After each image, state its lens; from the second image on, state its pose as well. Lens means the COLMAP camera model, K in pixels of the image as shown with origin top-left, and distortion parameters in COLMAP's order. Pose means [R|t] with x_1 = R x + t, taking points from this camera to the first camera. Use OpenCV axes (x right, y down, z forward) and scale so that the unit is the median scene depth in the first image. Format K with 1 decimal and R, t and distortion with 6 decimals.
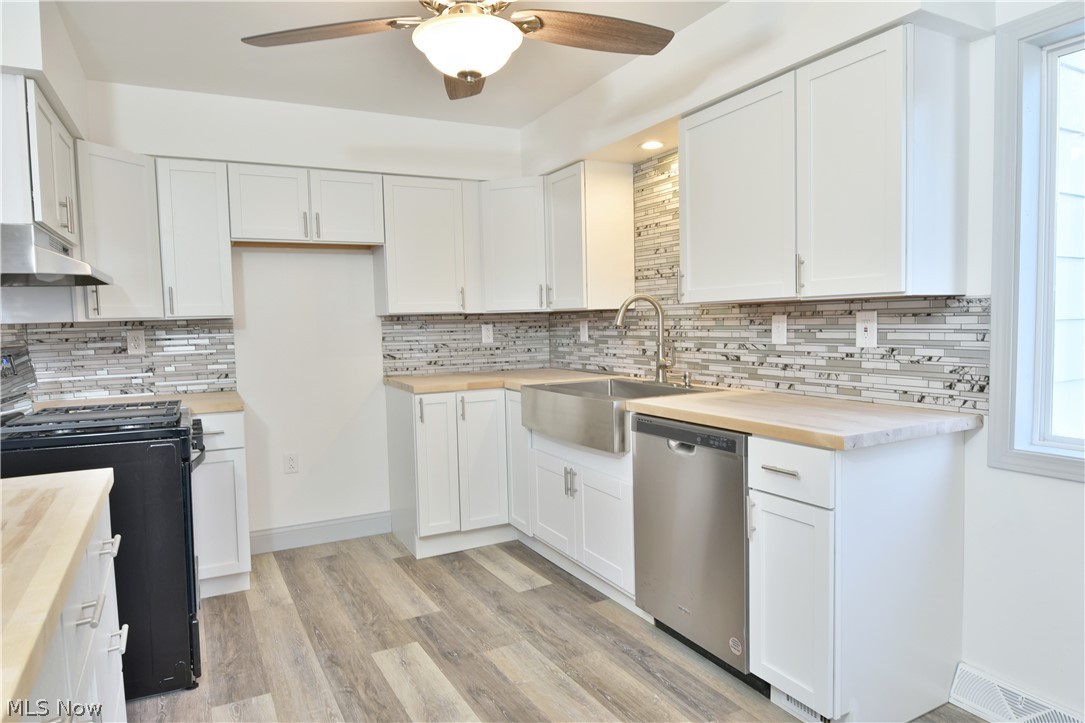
lens RADIAL K [[669.1, 0, 542.5], [0, 669.1, 361.5], [0, 0, 1]] dist [-0.009660, -0.006539]
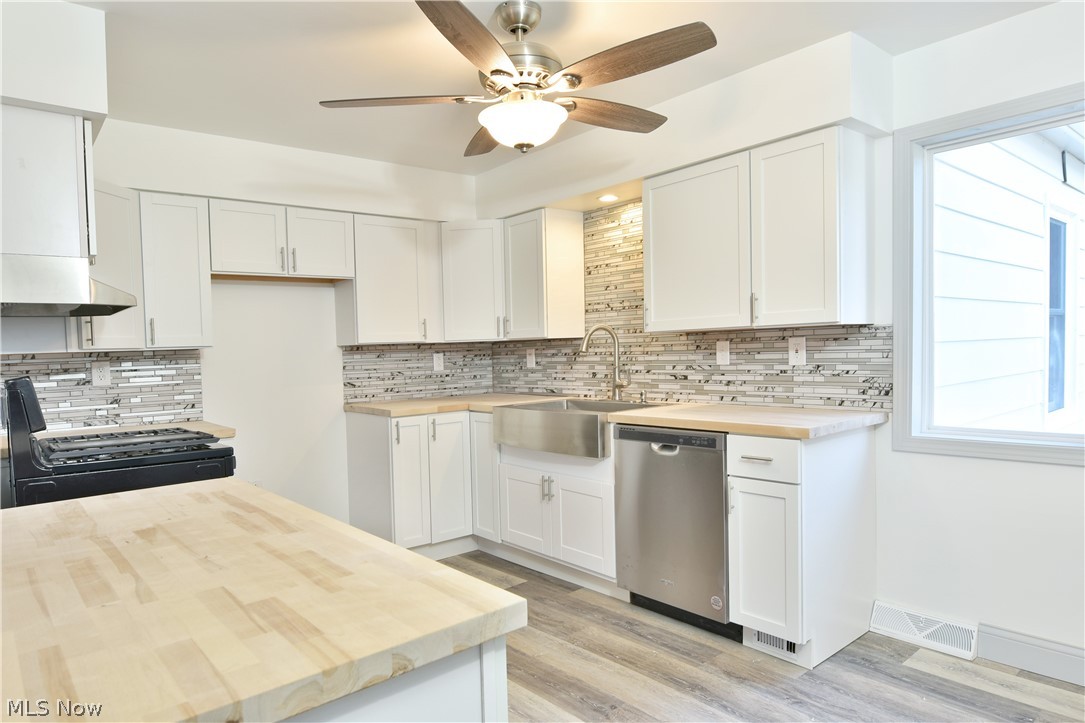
lens RADIAL K [[674.1, 0, 536.0], [0, 674.1, 384.4], [0, 0, 1]] dist [-0.009544, -0.003933]
pose [[0.978797, -0.019051, 0.203943, -0.201408], [0.022128, 0.999673, -0.012816, 0.015826], [-0.203632, 0.017057, 0.978899, -0.123073]]
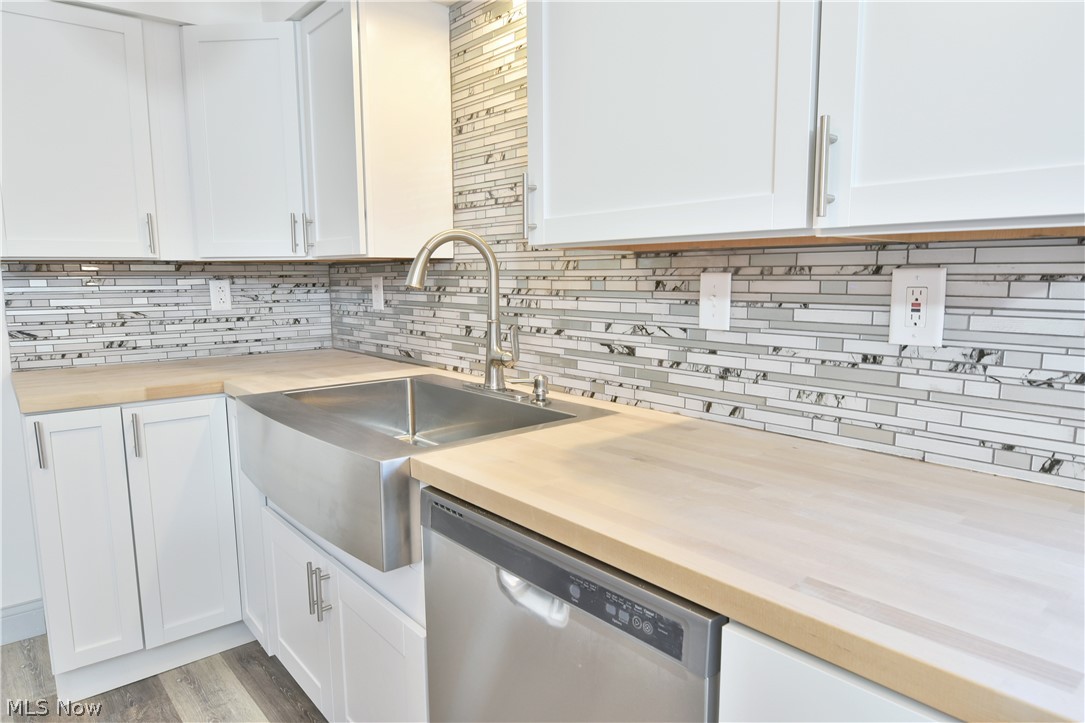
lens RADIAL K [[669.1, 0, 542.5], [0, 669.1, 361.5], [0, 0, 1]] dist [-0.009660, -0.006539]
pose [[0.974341, -0.009348, 0.224884, 0.090122], [-0.005077, 0.997970, 0.063478, -0.028219], [-0.225021, -0.062990, 0.972316, 0.442237]]
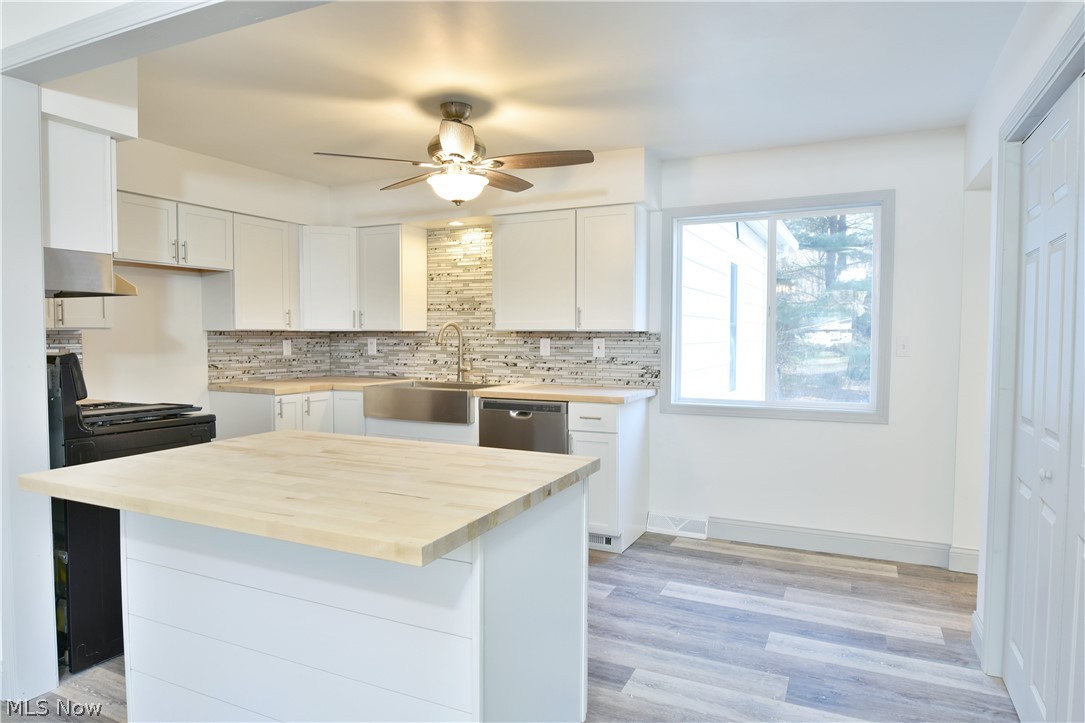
lens RADIAL K [[669.1, 0, 542.5], [0, 669.1, 361.5], [0, 0, 1]] dist [-0.009660, -0.006539]
pose [[0.811658, 0.001532, 0.584131, -0.546124], [0.014854, 0.999619, -0.023262, 0.023951], [-0.583944, 0.027558, 0.811326, -0.317722]]
